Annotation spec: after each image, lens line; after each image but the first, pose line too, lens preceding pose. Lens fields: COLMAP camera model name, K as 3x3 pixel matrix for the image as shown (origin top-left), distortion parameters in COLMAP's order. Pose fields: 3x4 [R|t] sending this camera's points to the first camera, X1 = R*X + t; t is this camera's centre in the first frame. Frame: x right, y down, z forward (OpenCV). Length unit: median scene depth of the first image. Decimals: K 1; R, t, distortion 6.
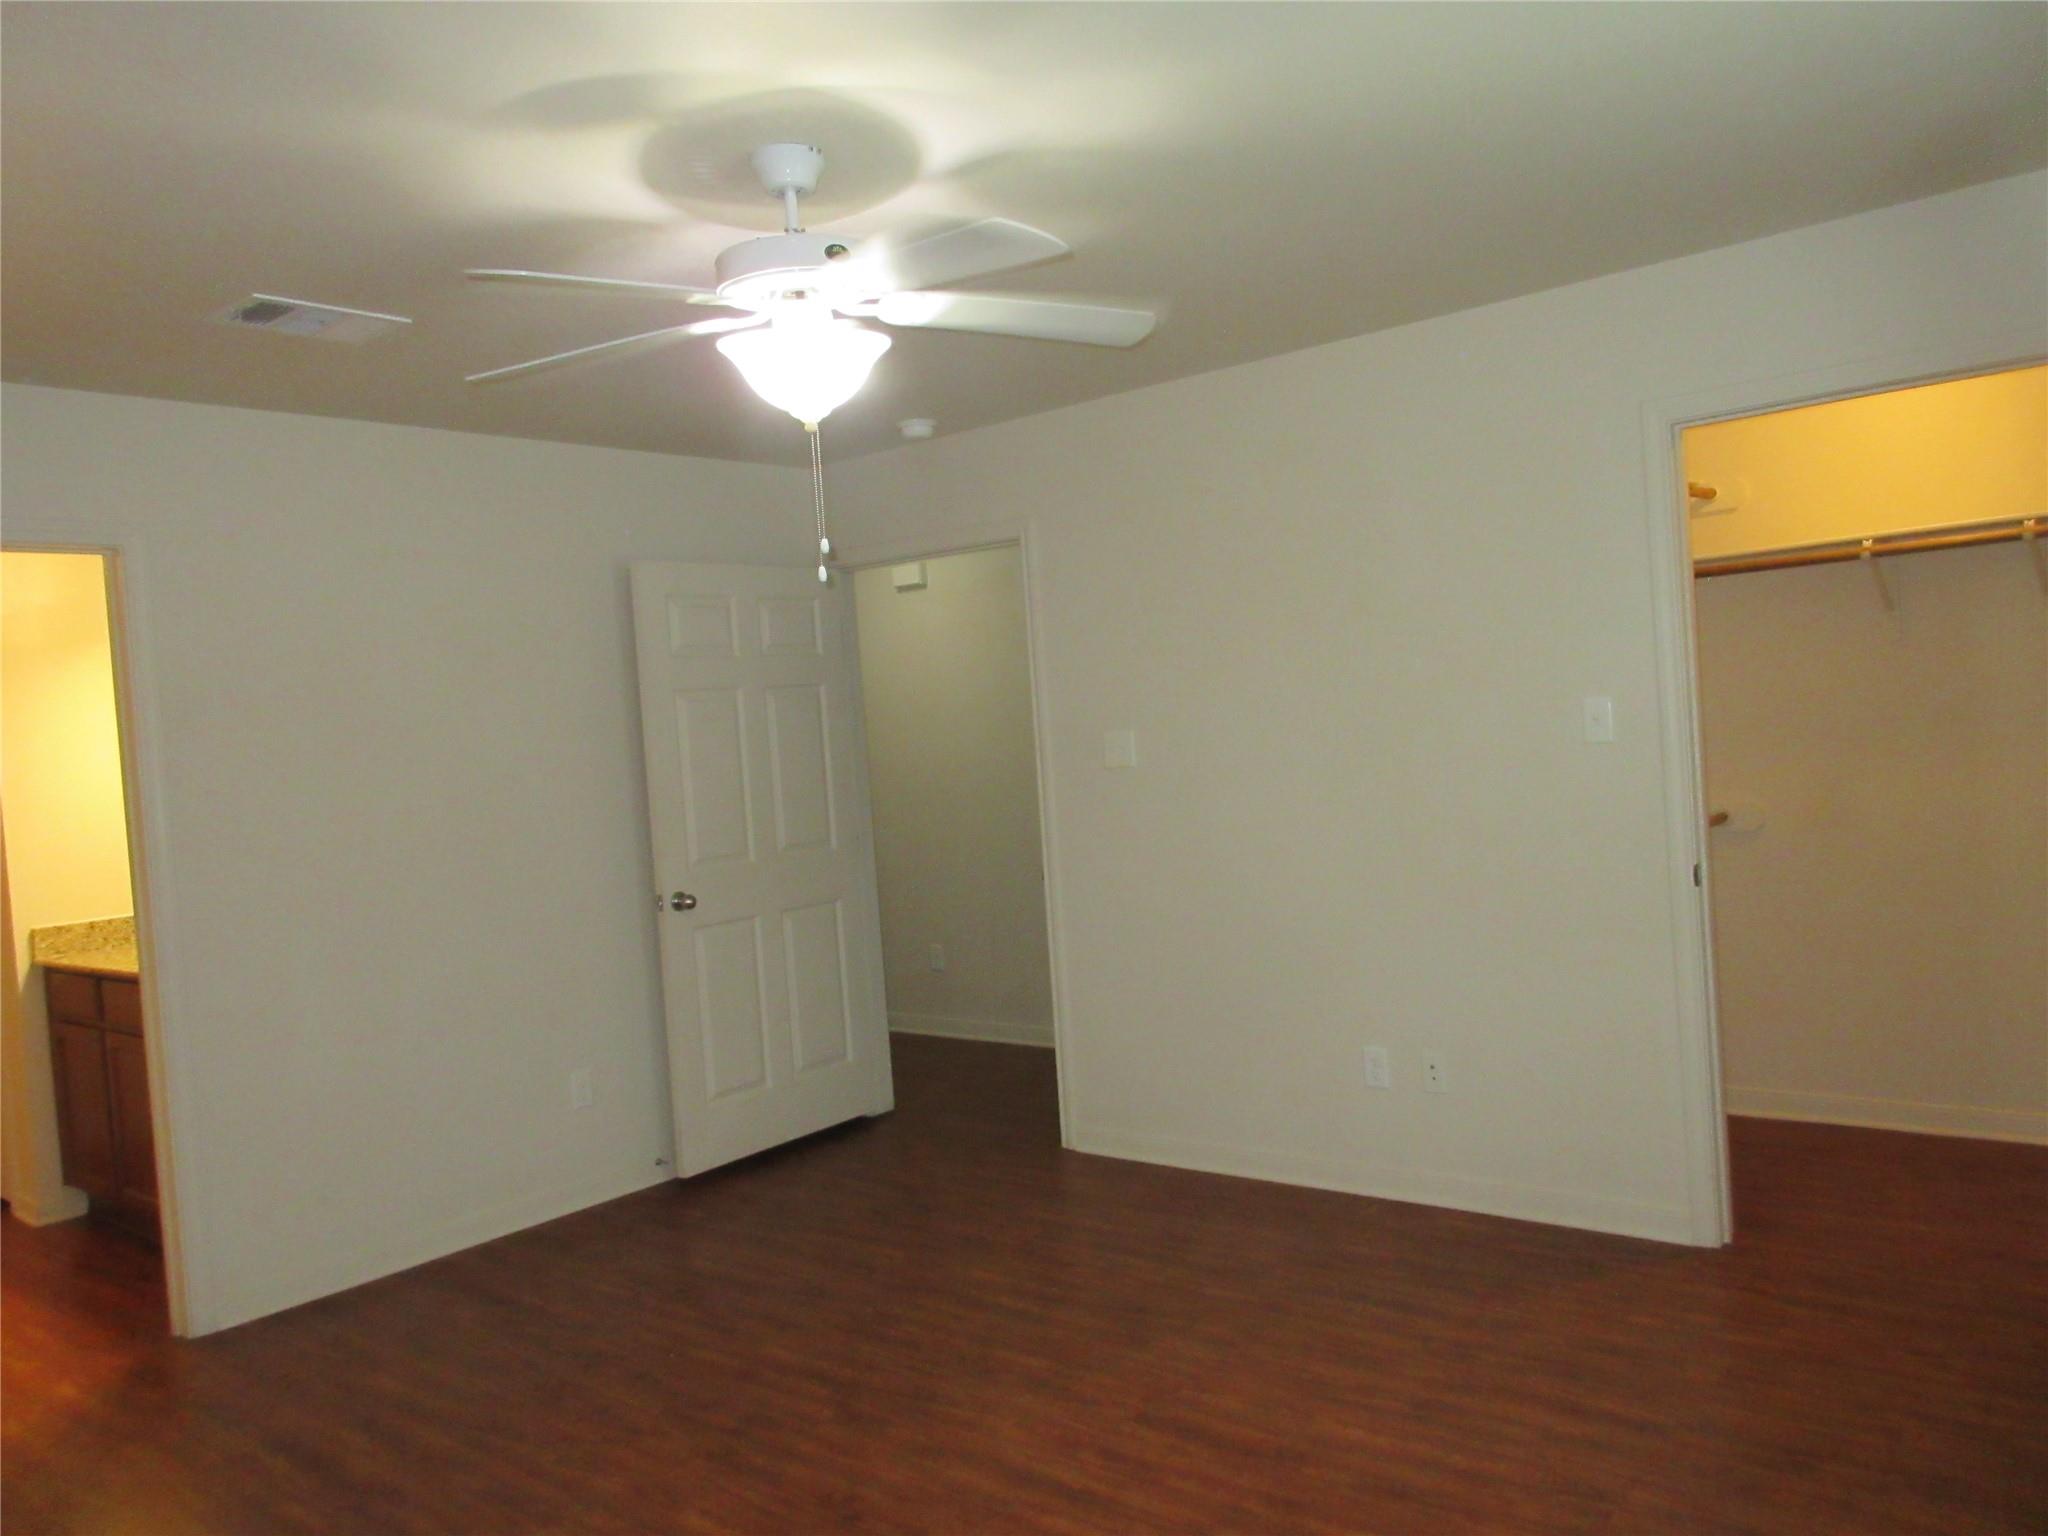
lens RADIAL K [[1511.6, 0, 1022.1], [0, 1511.6, 776.8], [0, 0, 1]] dist [-0.006709, -0.002704]
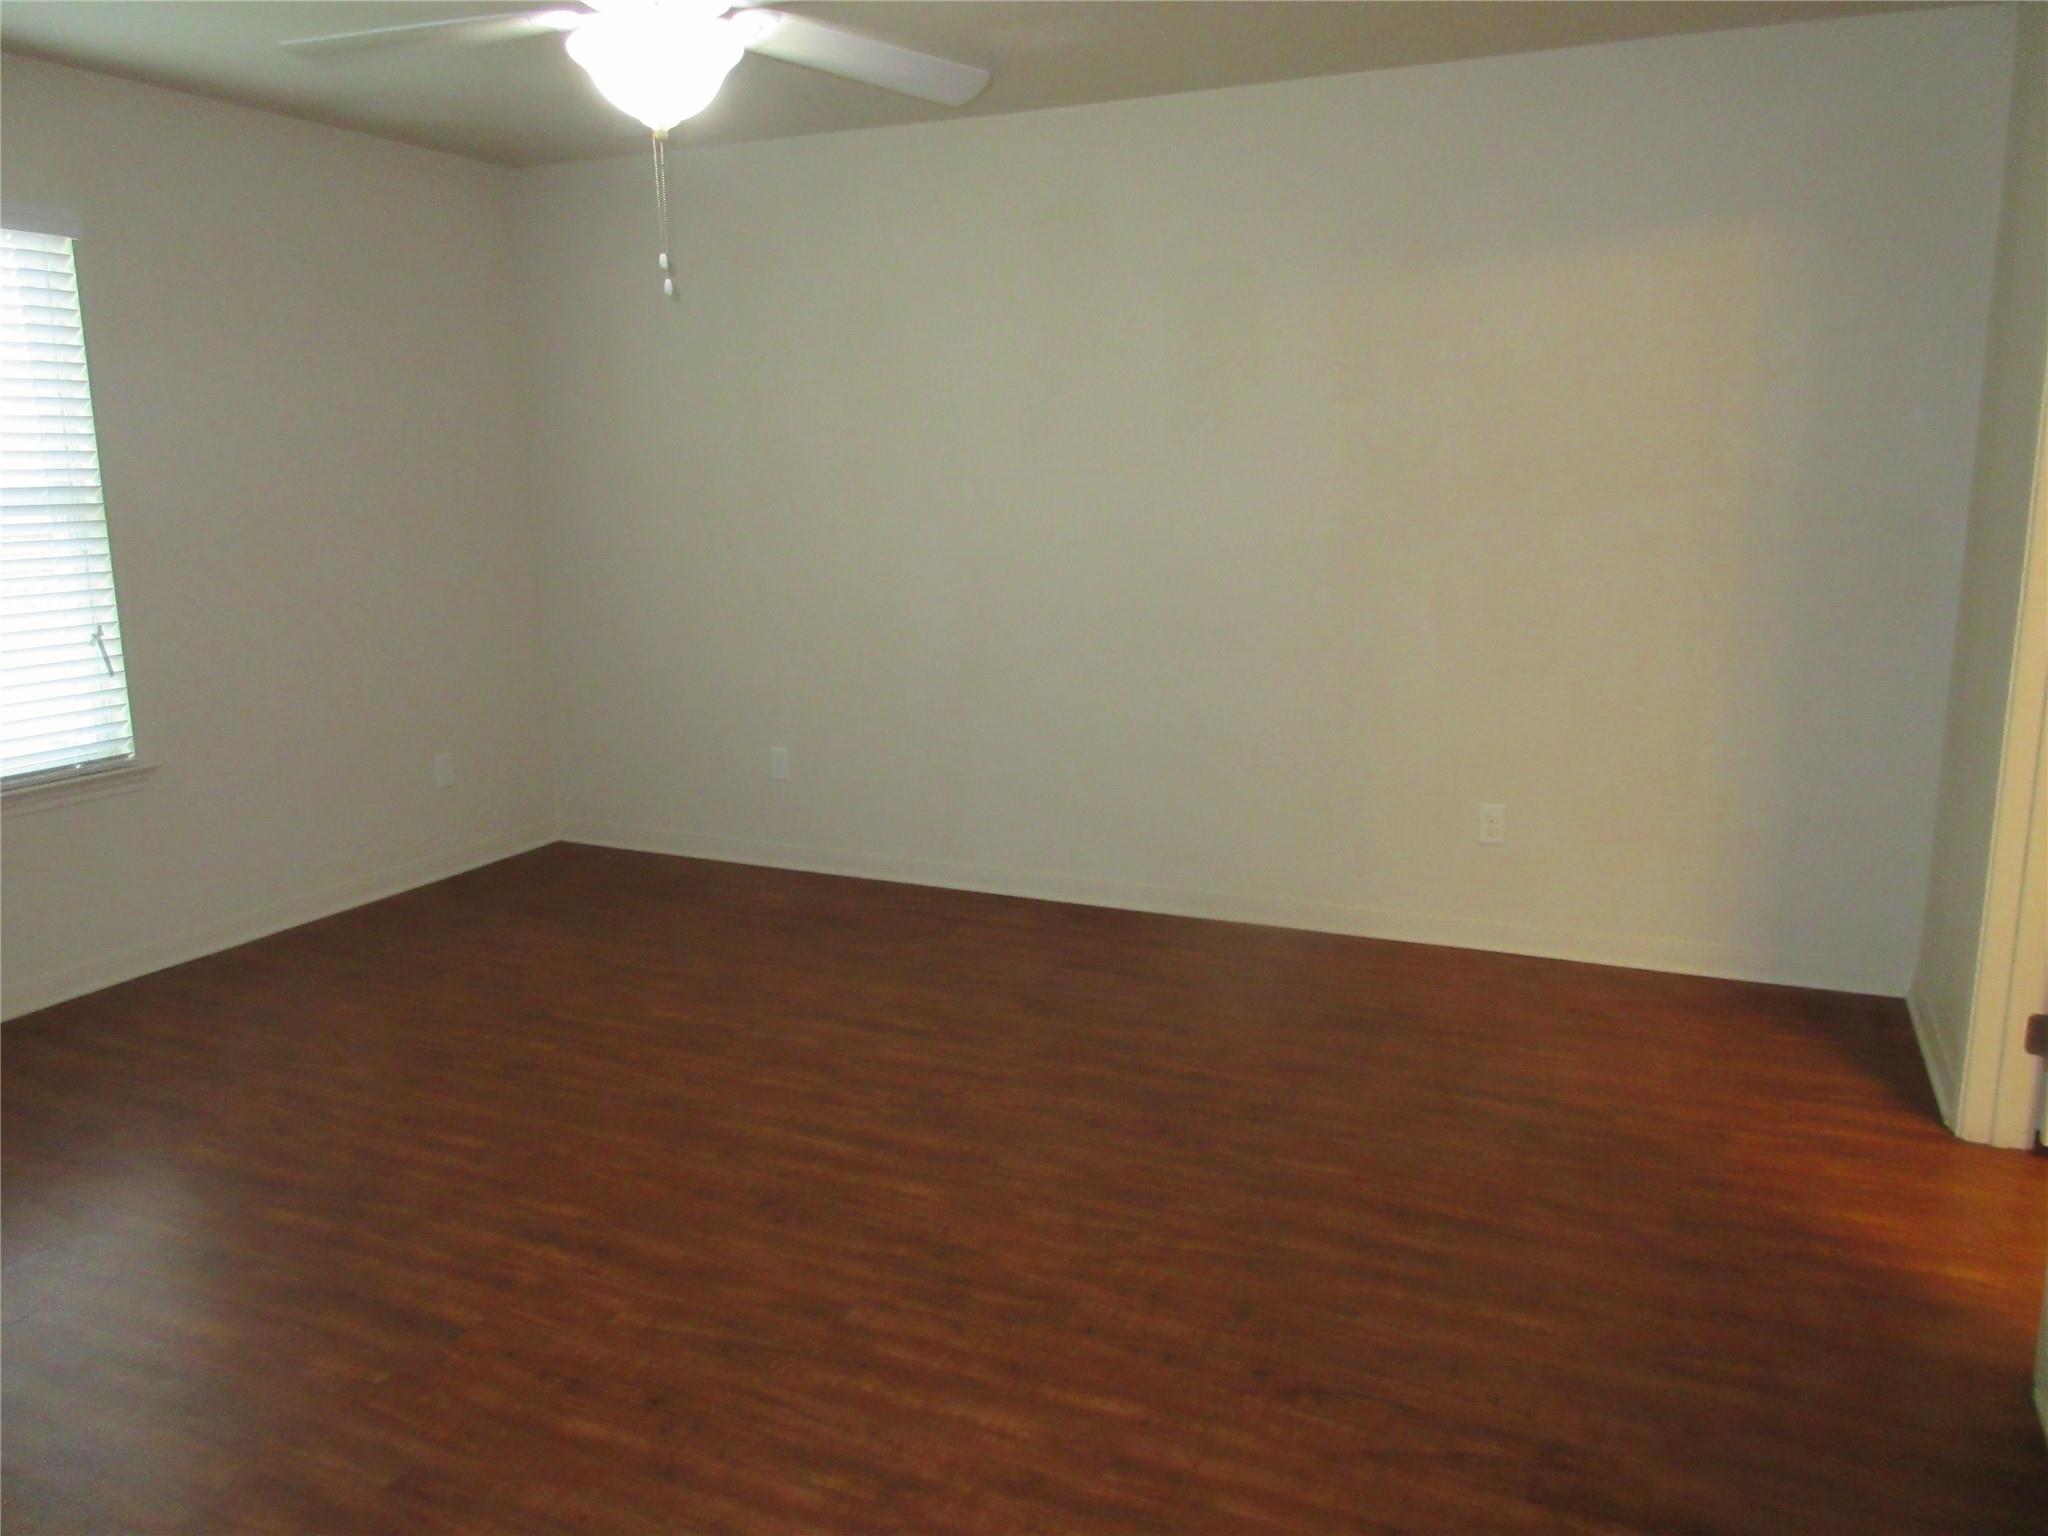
lens RADIAL K [[1511.6, 0, 1022.1], [0, 1511.6, 776.8], [0, 0, 1]] dist [-0.006709, -0.002704]
pose [[-0.962170, 0.130649, -0.239083, -0.062744], [0.068739, 0.965545, 0.250994, -0.049873], [0.263637, 0.225065, -0.937999, 1.815089]]
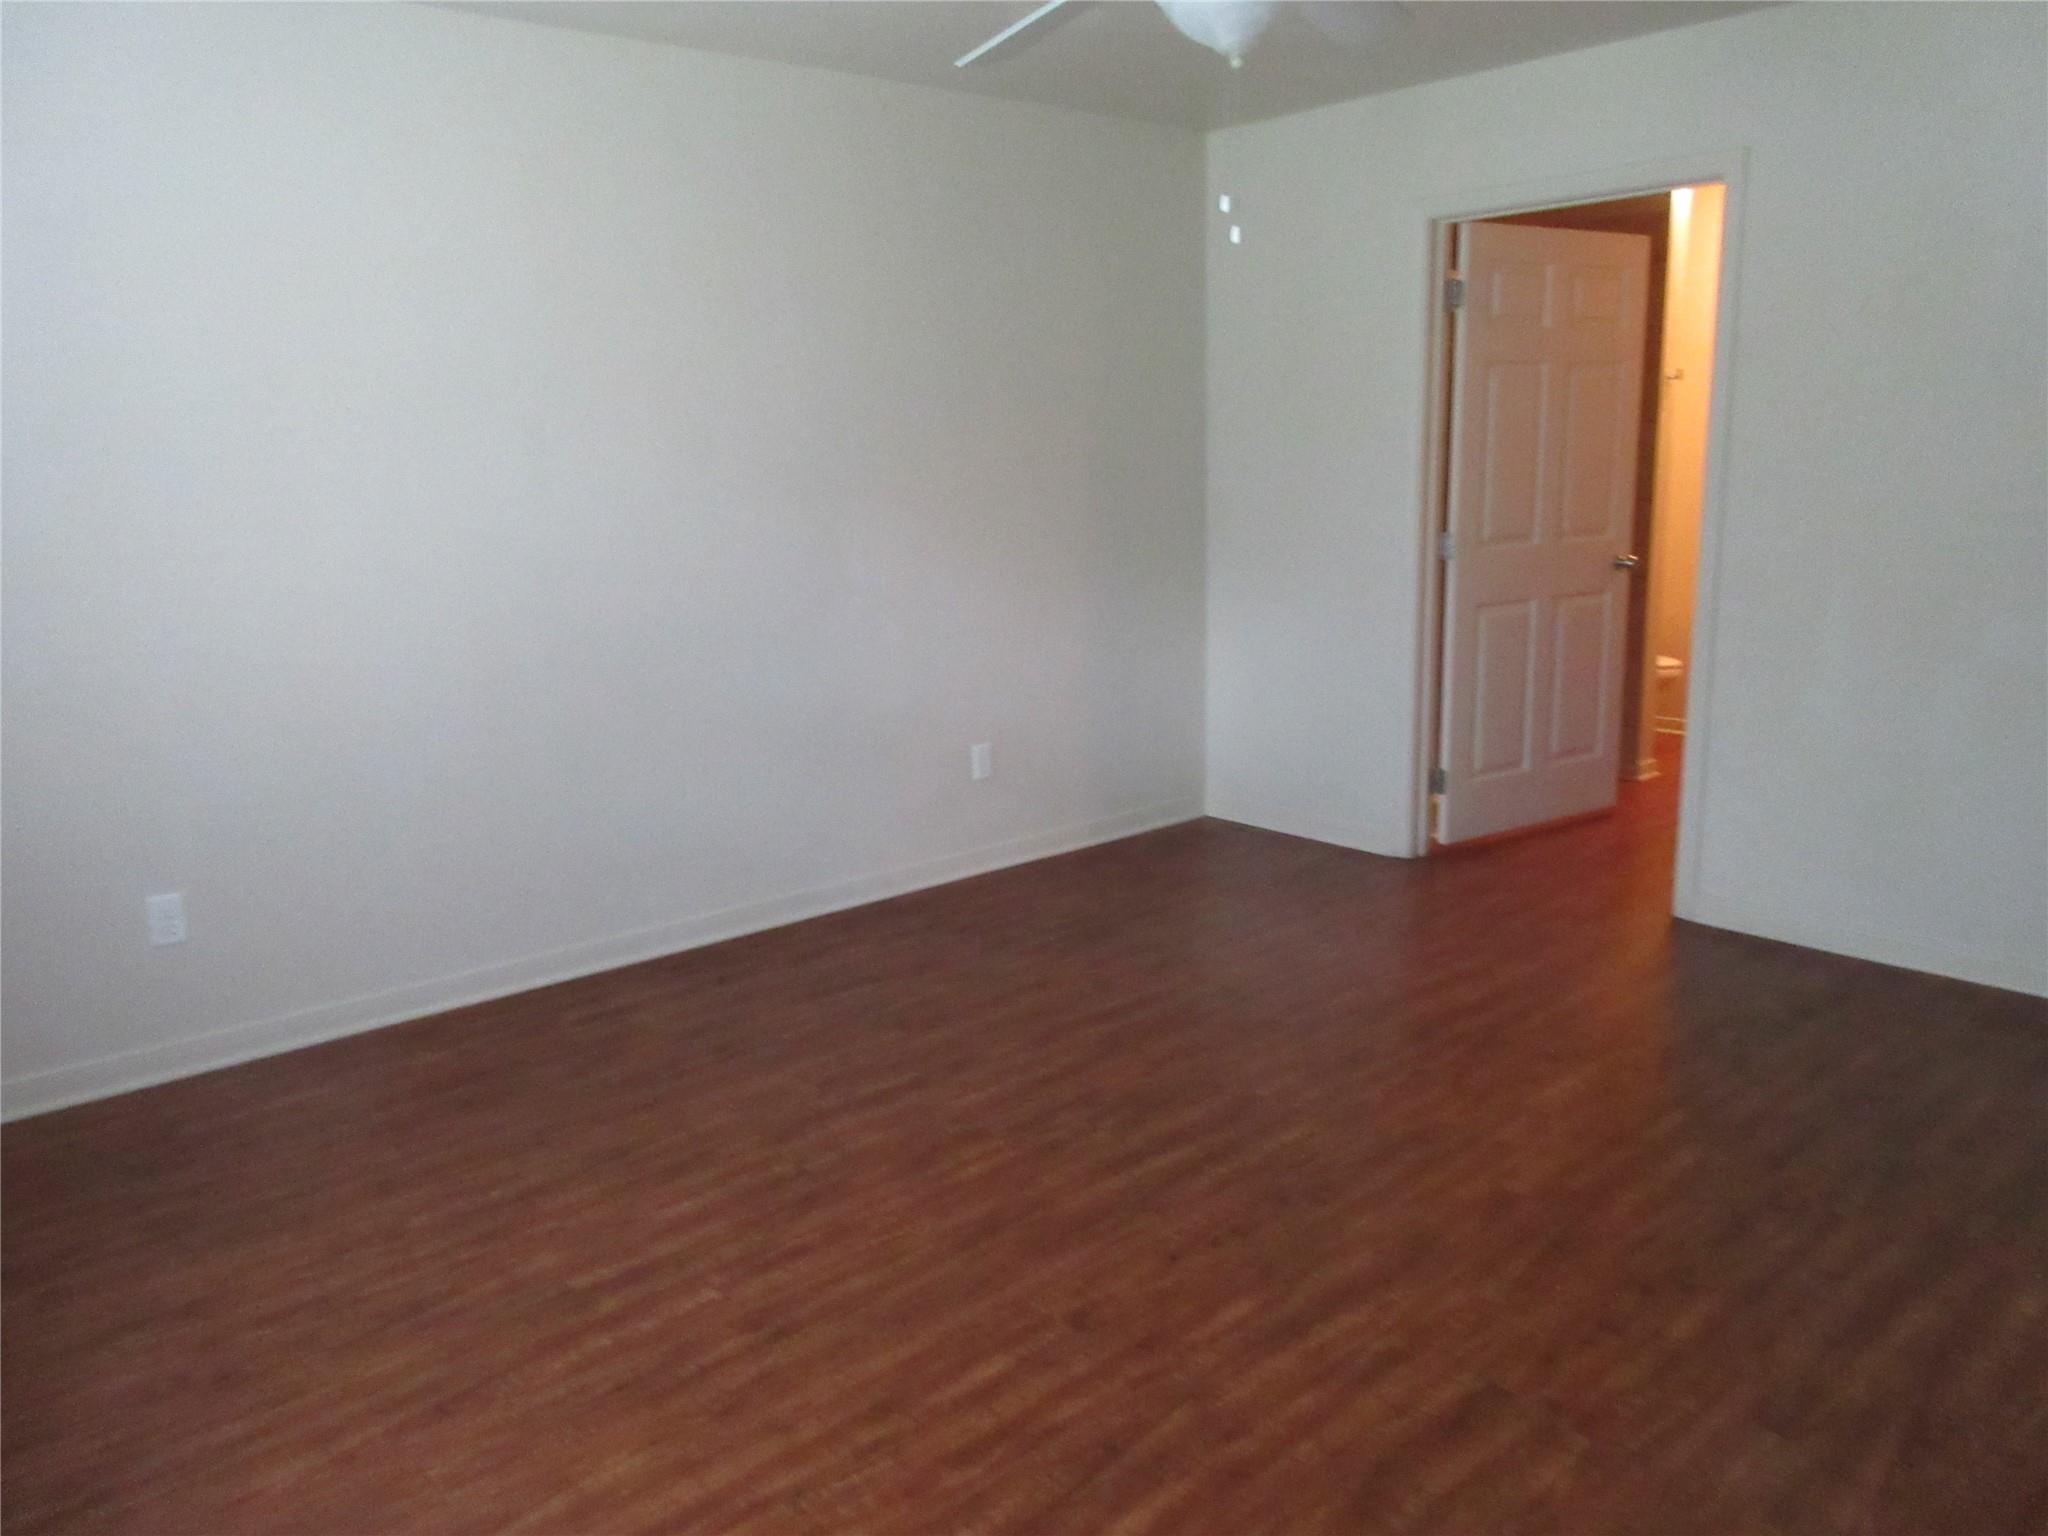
lens RADIAL K [[1553.8, 0, 1018.2], [0, 1553.8, 738.0], [0, 0, 1]] dist [-0.008189, 0.001035]
pose [[-0.159390, 0.265279, -0.950906, 0.759504], [0.007950, 0.963534, 0.267469, -0.083675], [0.987184, 0.035072, -0.155687, 0.895983]]
